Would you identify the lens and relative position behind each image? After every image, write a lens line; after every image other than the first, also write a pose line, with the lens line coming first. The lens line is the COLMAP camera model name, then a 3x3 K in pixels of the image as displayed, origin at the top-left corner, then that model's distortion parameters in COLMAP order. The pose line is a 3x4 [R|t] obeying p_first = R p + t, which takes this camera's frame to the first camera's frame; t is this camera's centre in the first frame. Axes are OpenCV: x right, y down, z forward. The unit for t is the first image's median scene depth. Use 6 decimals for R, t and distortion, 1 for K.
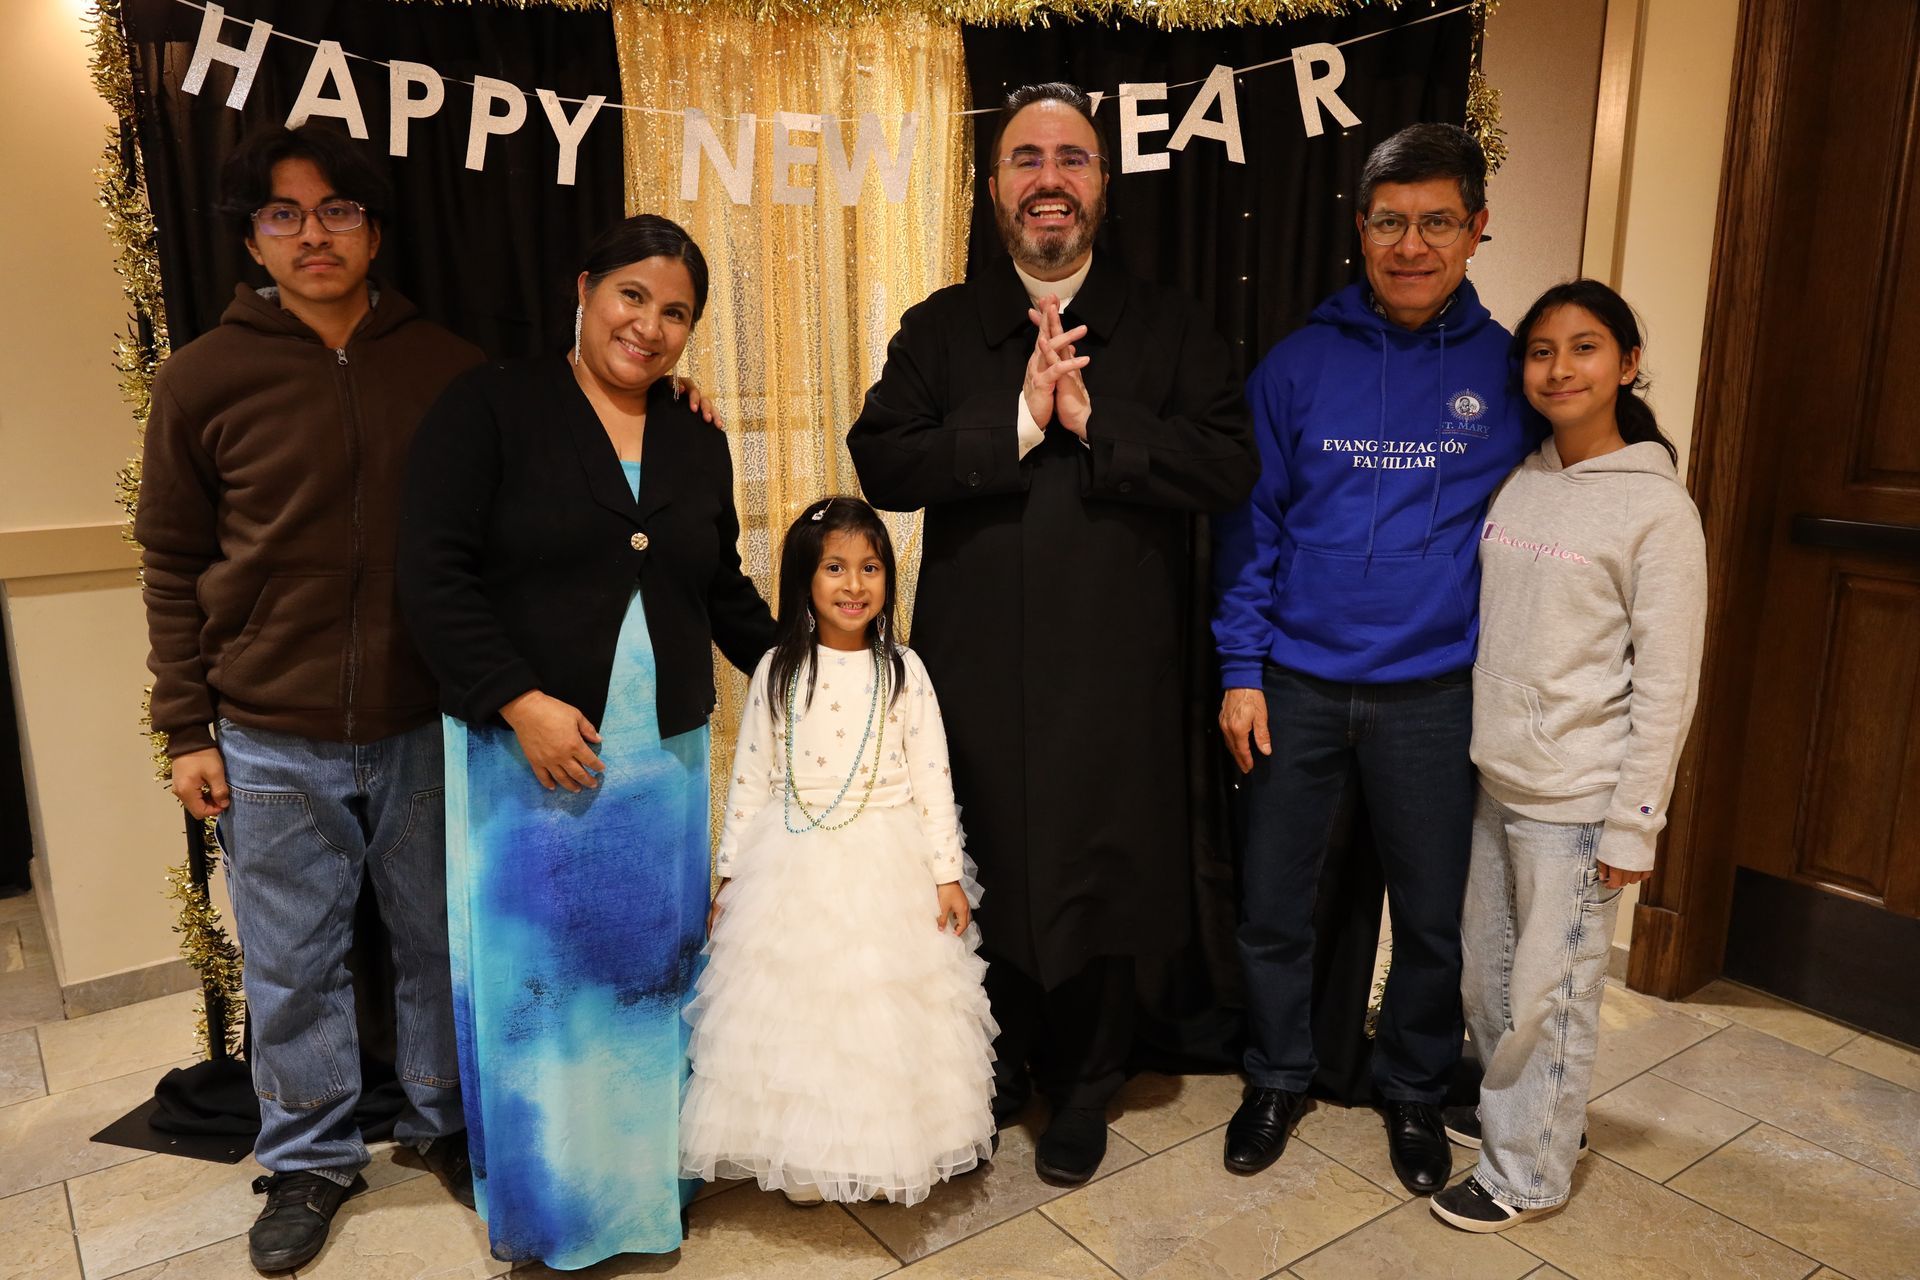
lens RADIAL K [[1410.9, 0, 967.3], [0, 1410.9, 636.8], [0, 0, 1]] dist [0.004979, -0.013743]
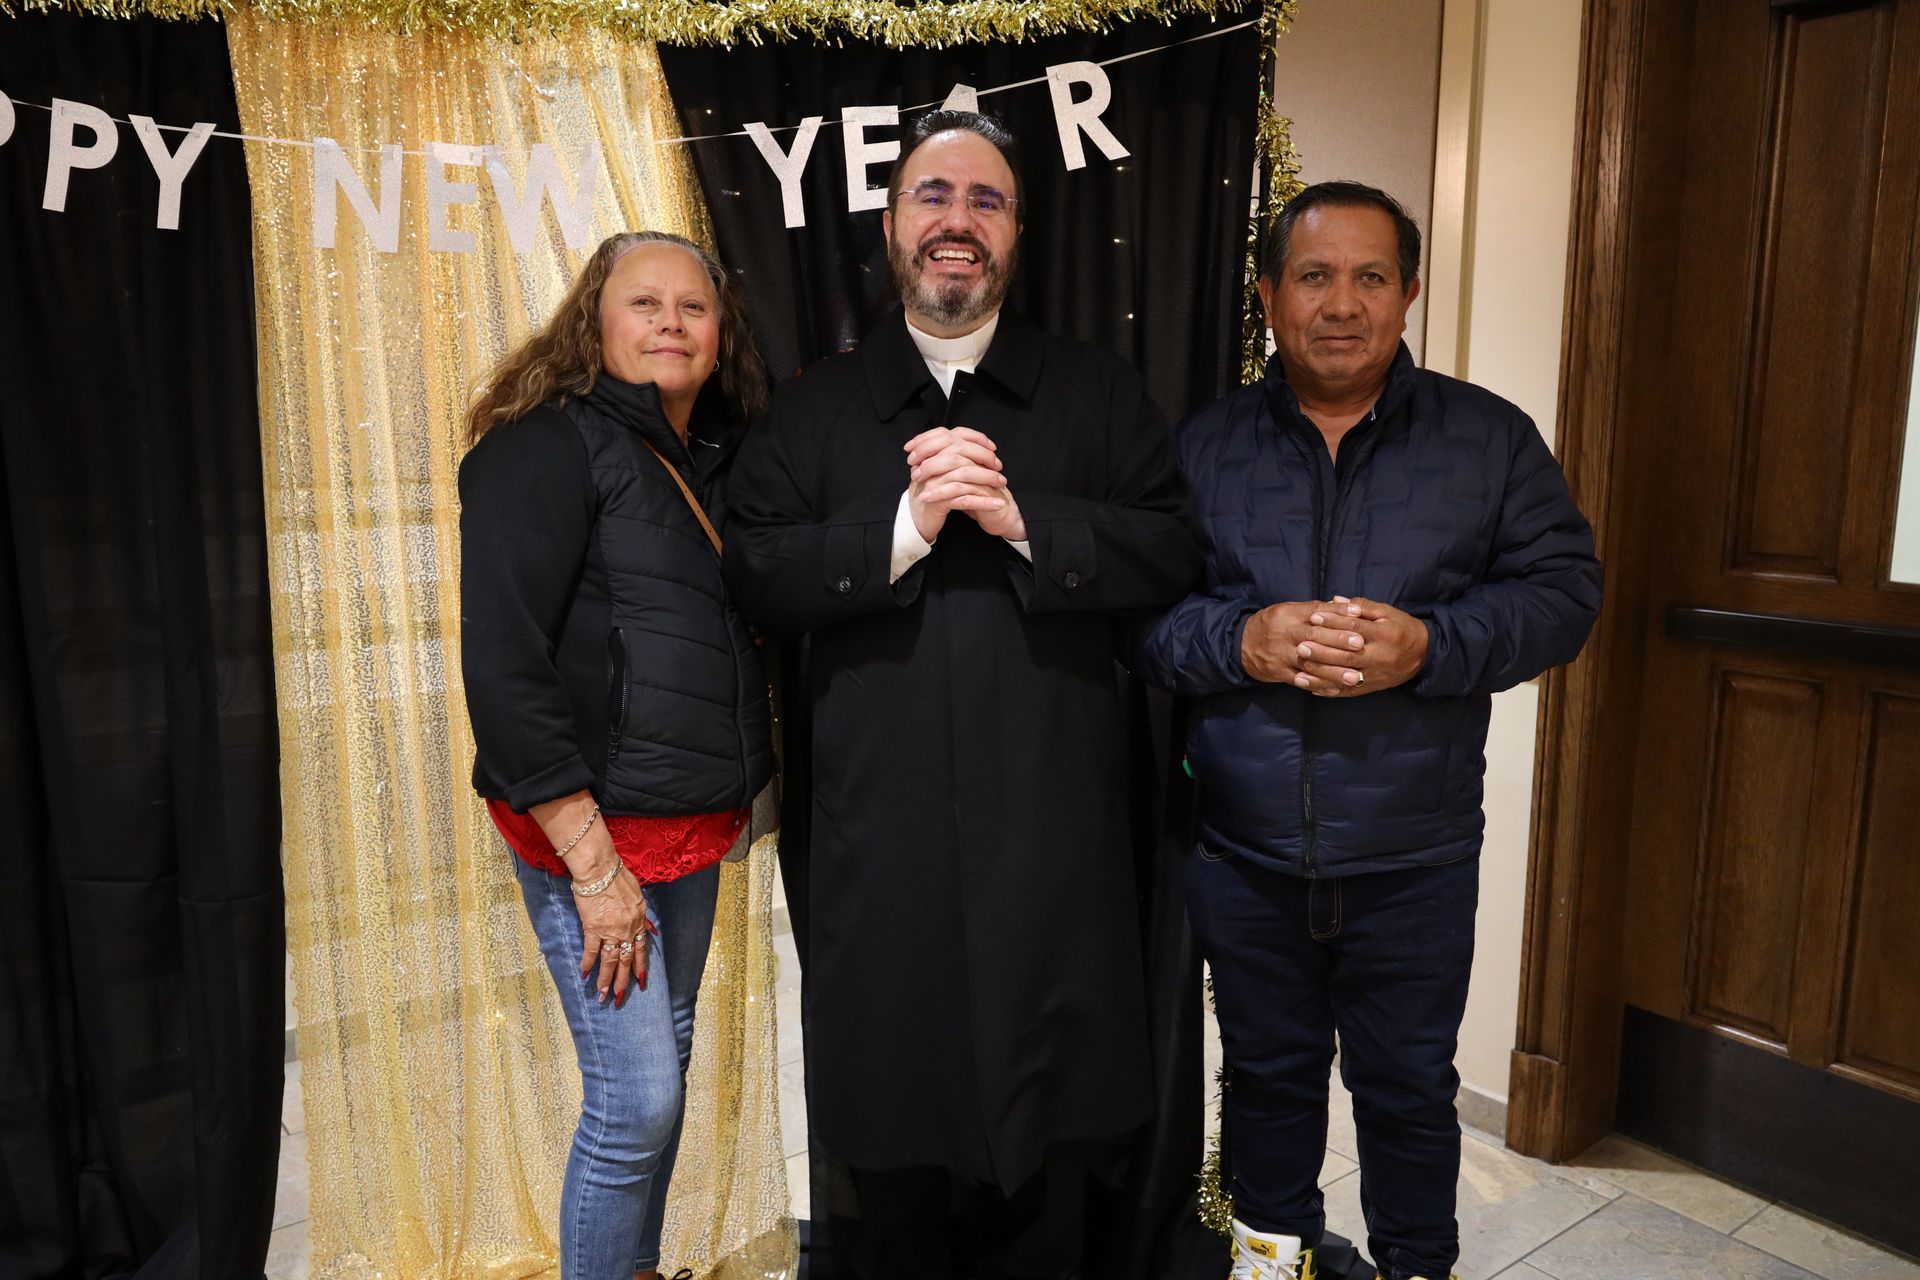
lens RADIAL K [[1410.9, 0, 967.3], [0, 1410.9, 636.8], [0, 0, 1]] dist [0.004979, -0.013743]
pose [[0.999341, -0.011582, 0.034396, 0.144034], [0.013415, 0.998475, -0.053547, -0.030607], [-0.033724, 0.053974, 0.997973, 0.167659]]
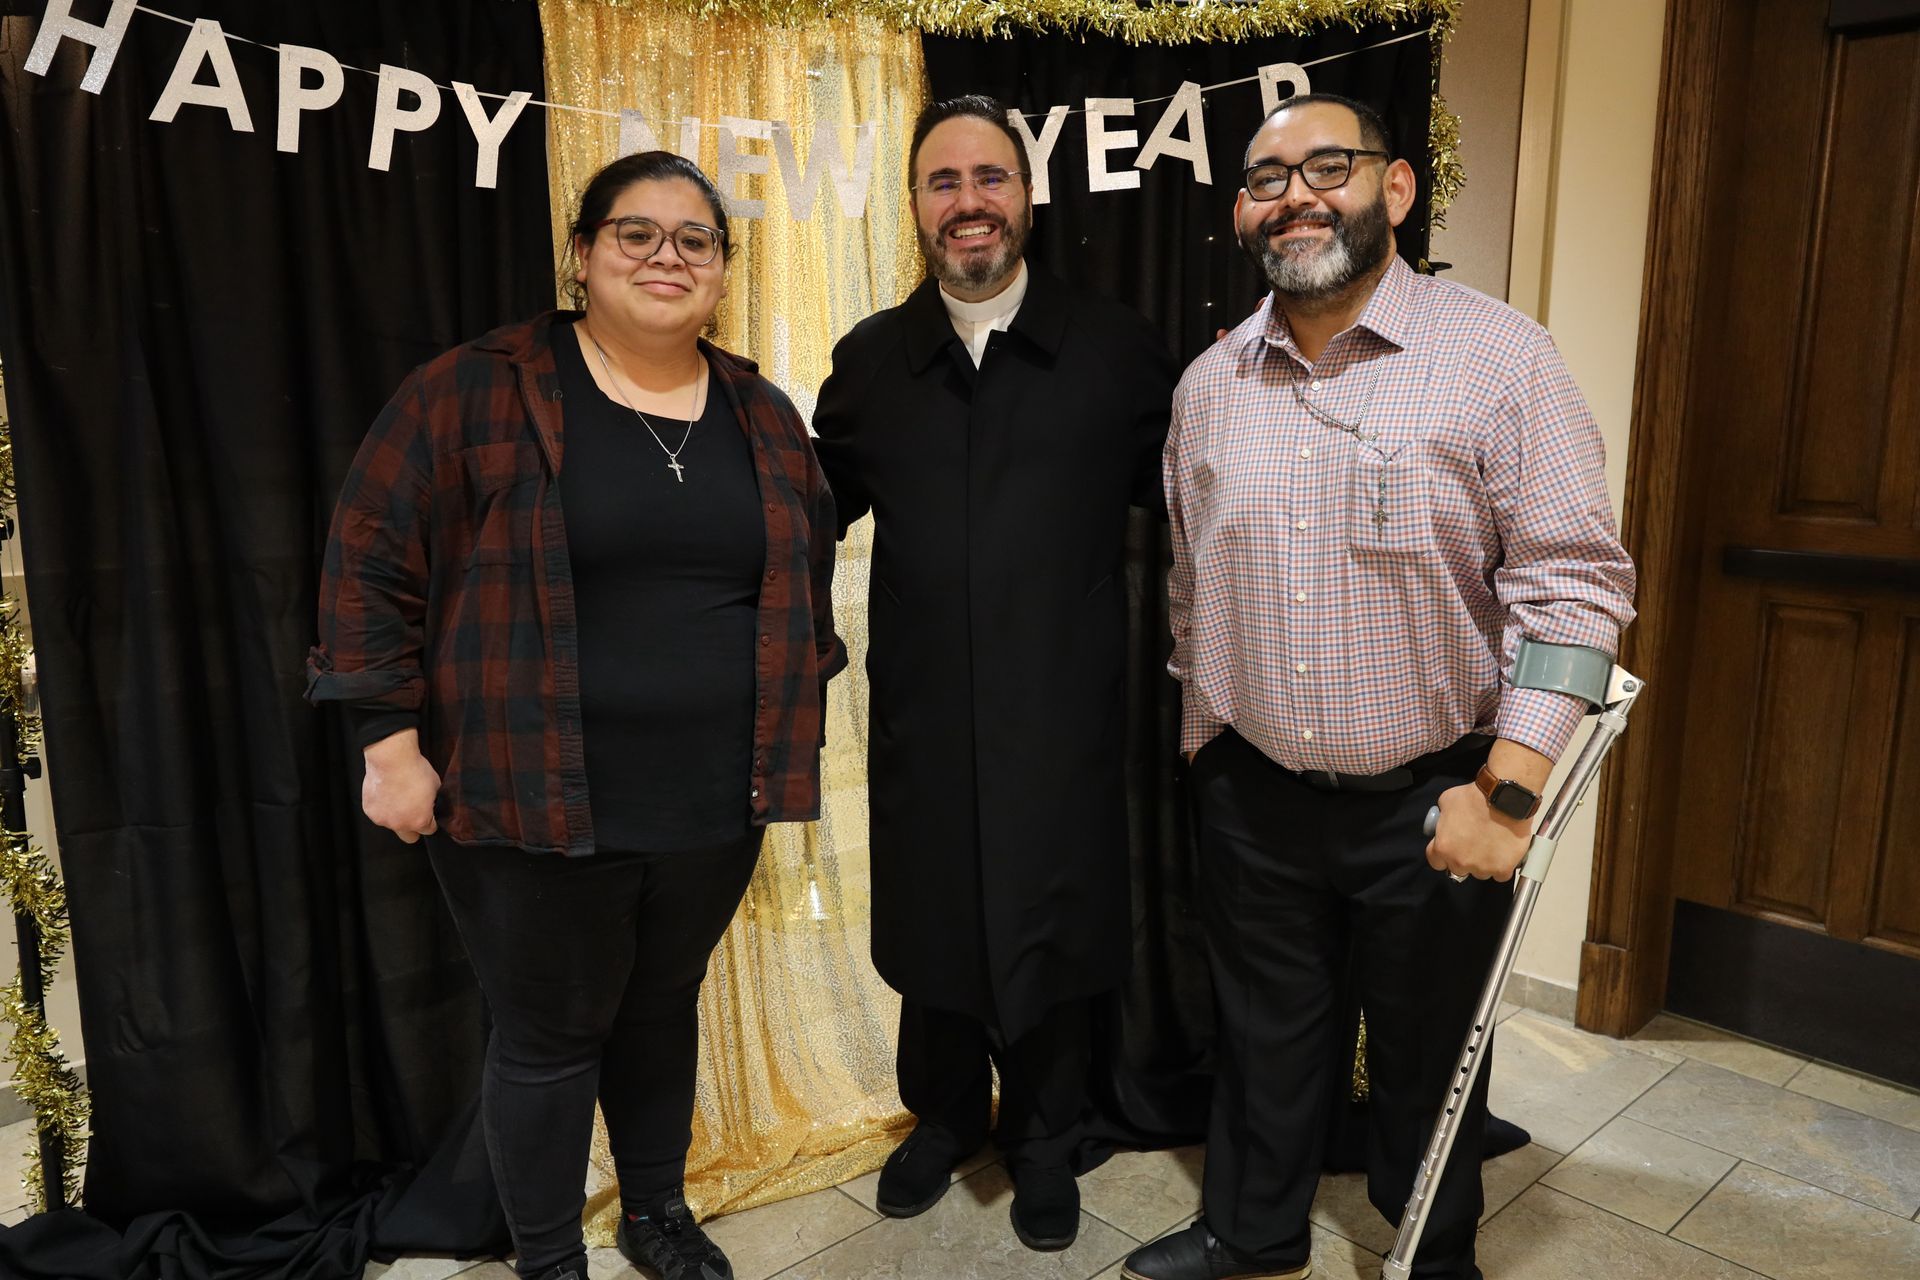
lens RADIAL K [[1410.9, 0, 967.3], [0, 1410.9, 636.8], [0, 0, 1]] dist [0.004979, -0.013743]
pose [[0.991342, -0.021017, 0.129613, -0.100446], [0.026233, 0.998908, -0.038668, 0.003632], [-0.128659, 0.041734, 0.990810, 0.087568]]
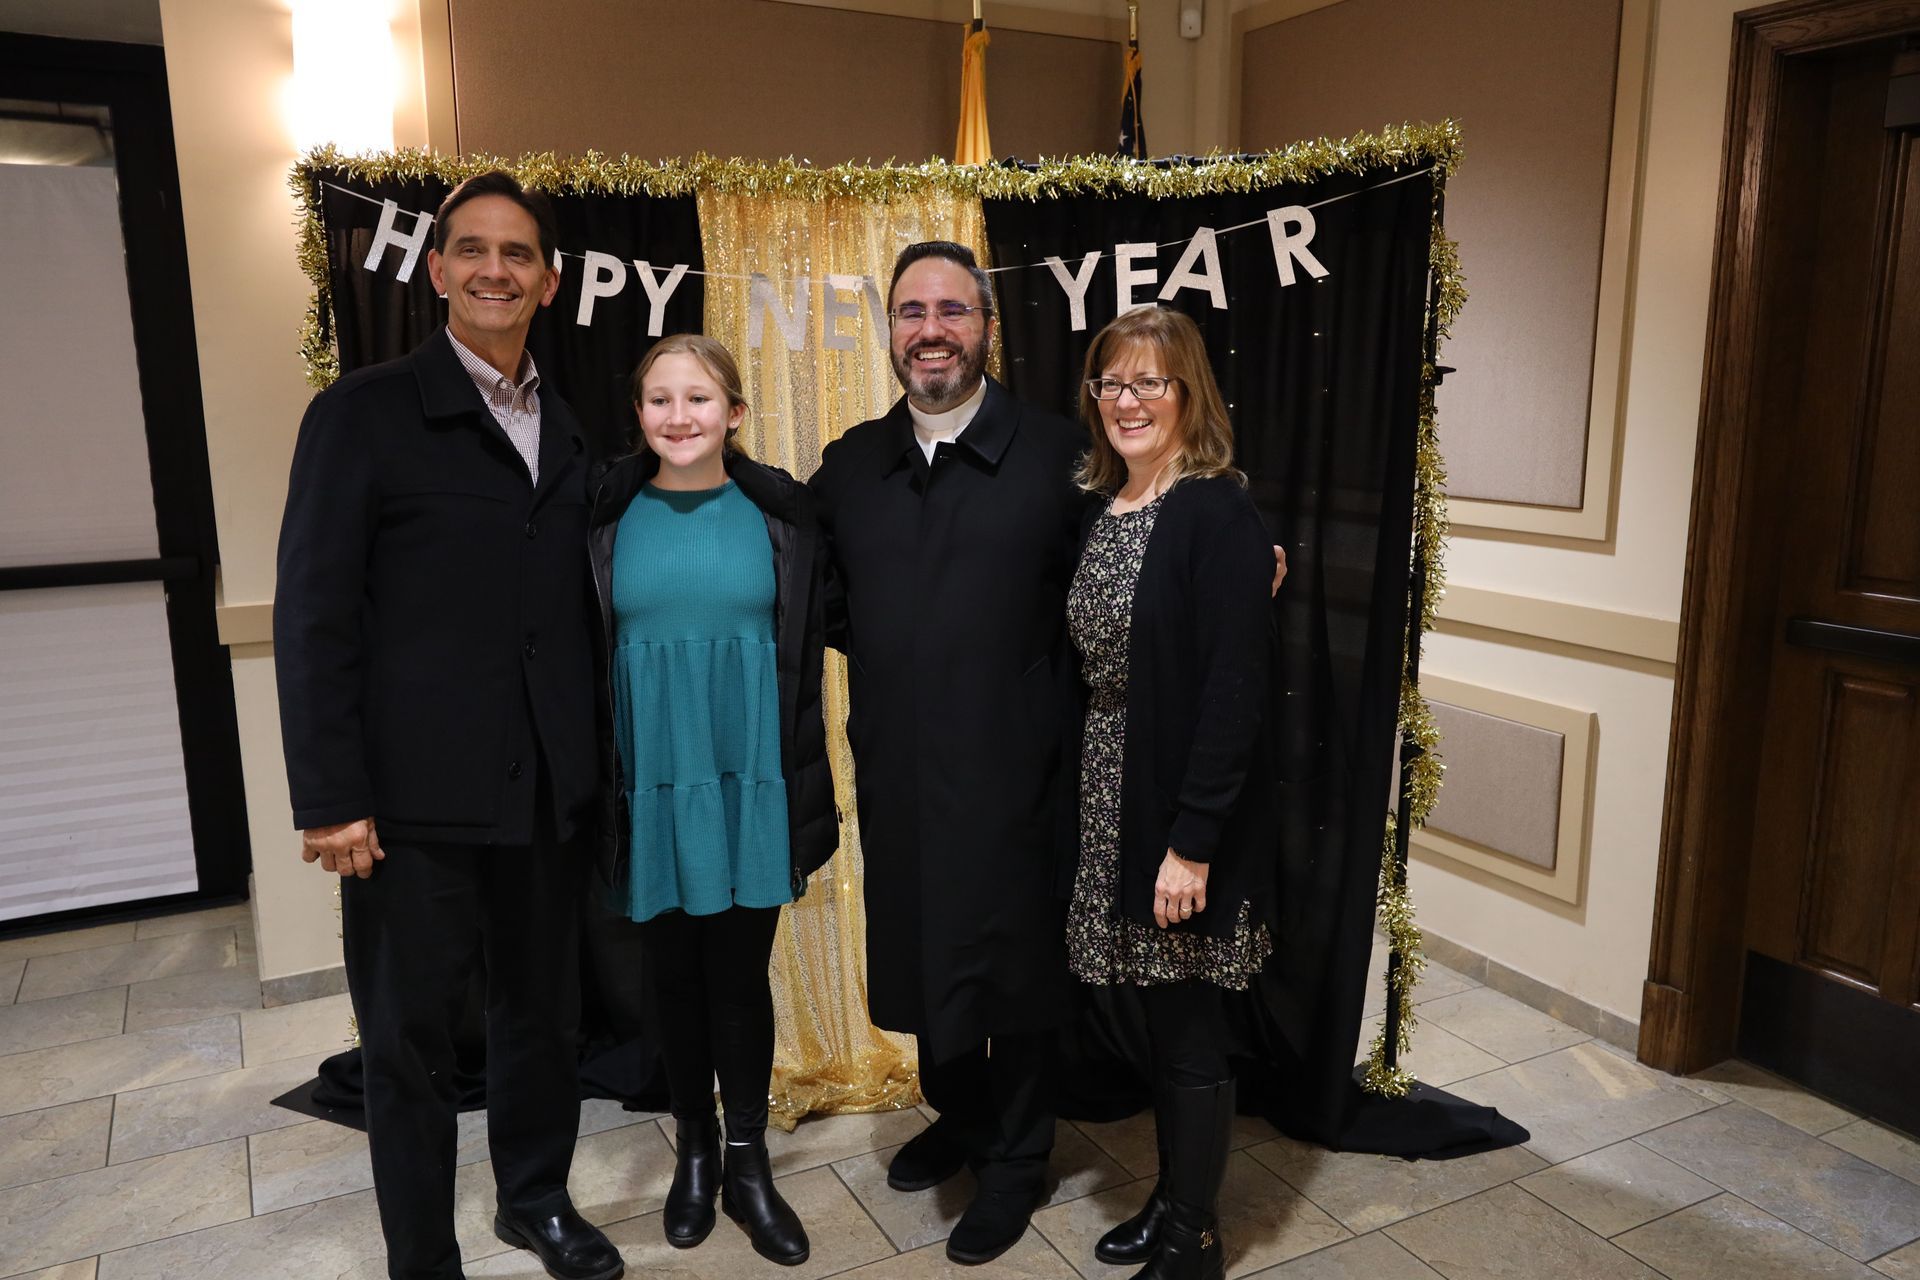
lens RADIAL K [[1413.4, 0, 973.3], [0, 1413.4, 643.0], [0, 0, 1]] dist [-0.028242, 0.032865]
pose [[0.990271, 0.019259, -0.137812, 0.152435], [-0.023745, 0.999238, -0.030976, -0.023912], [0.137110, 0.033947, 0.989974, -0.149906]]
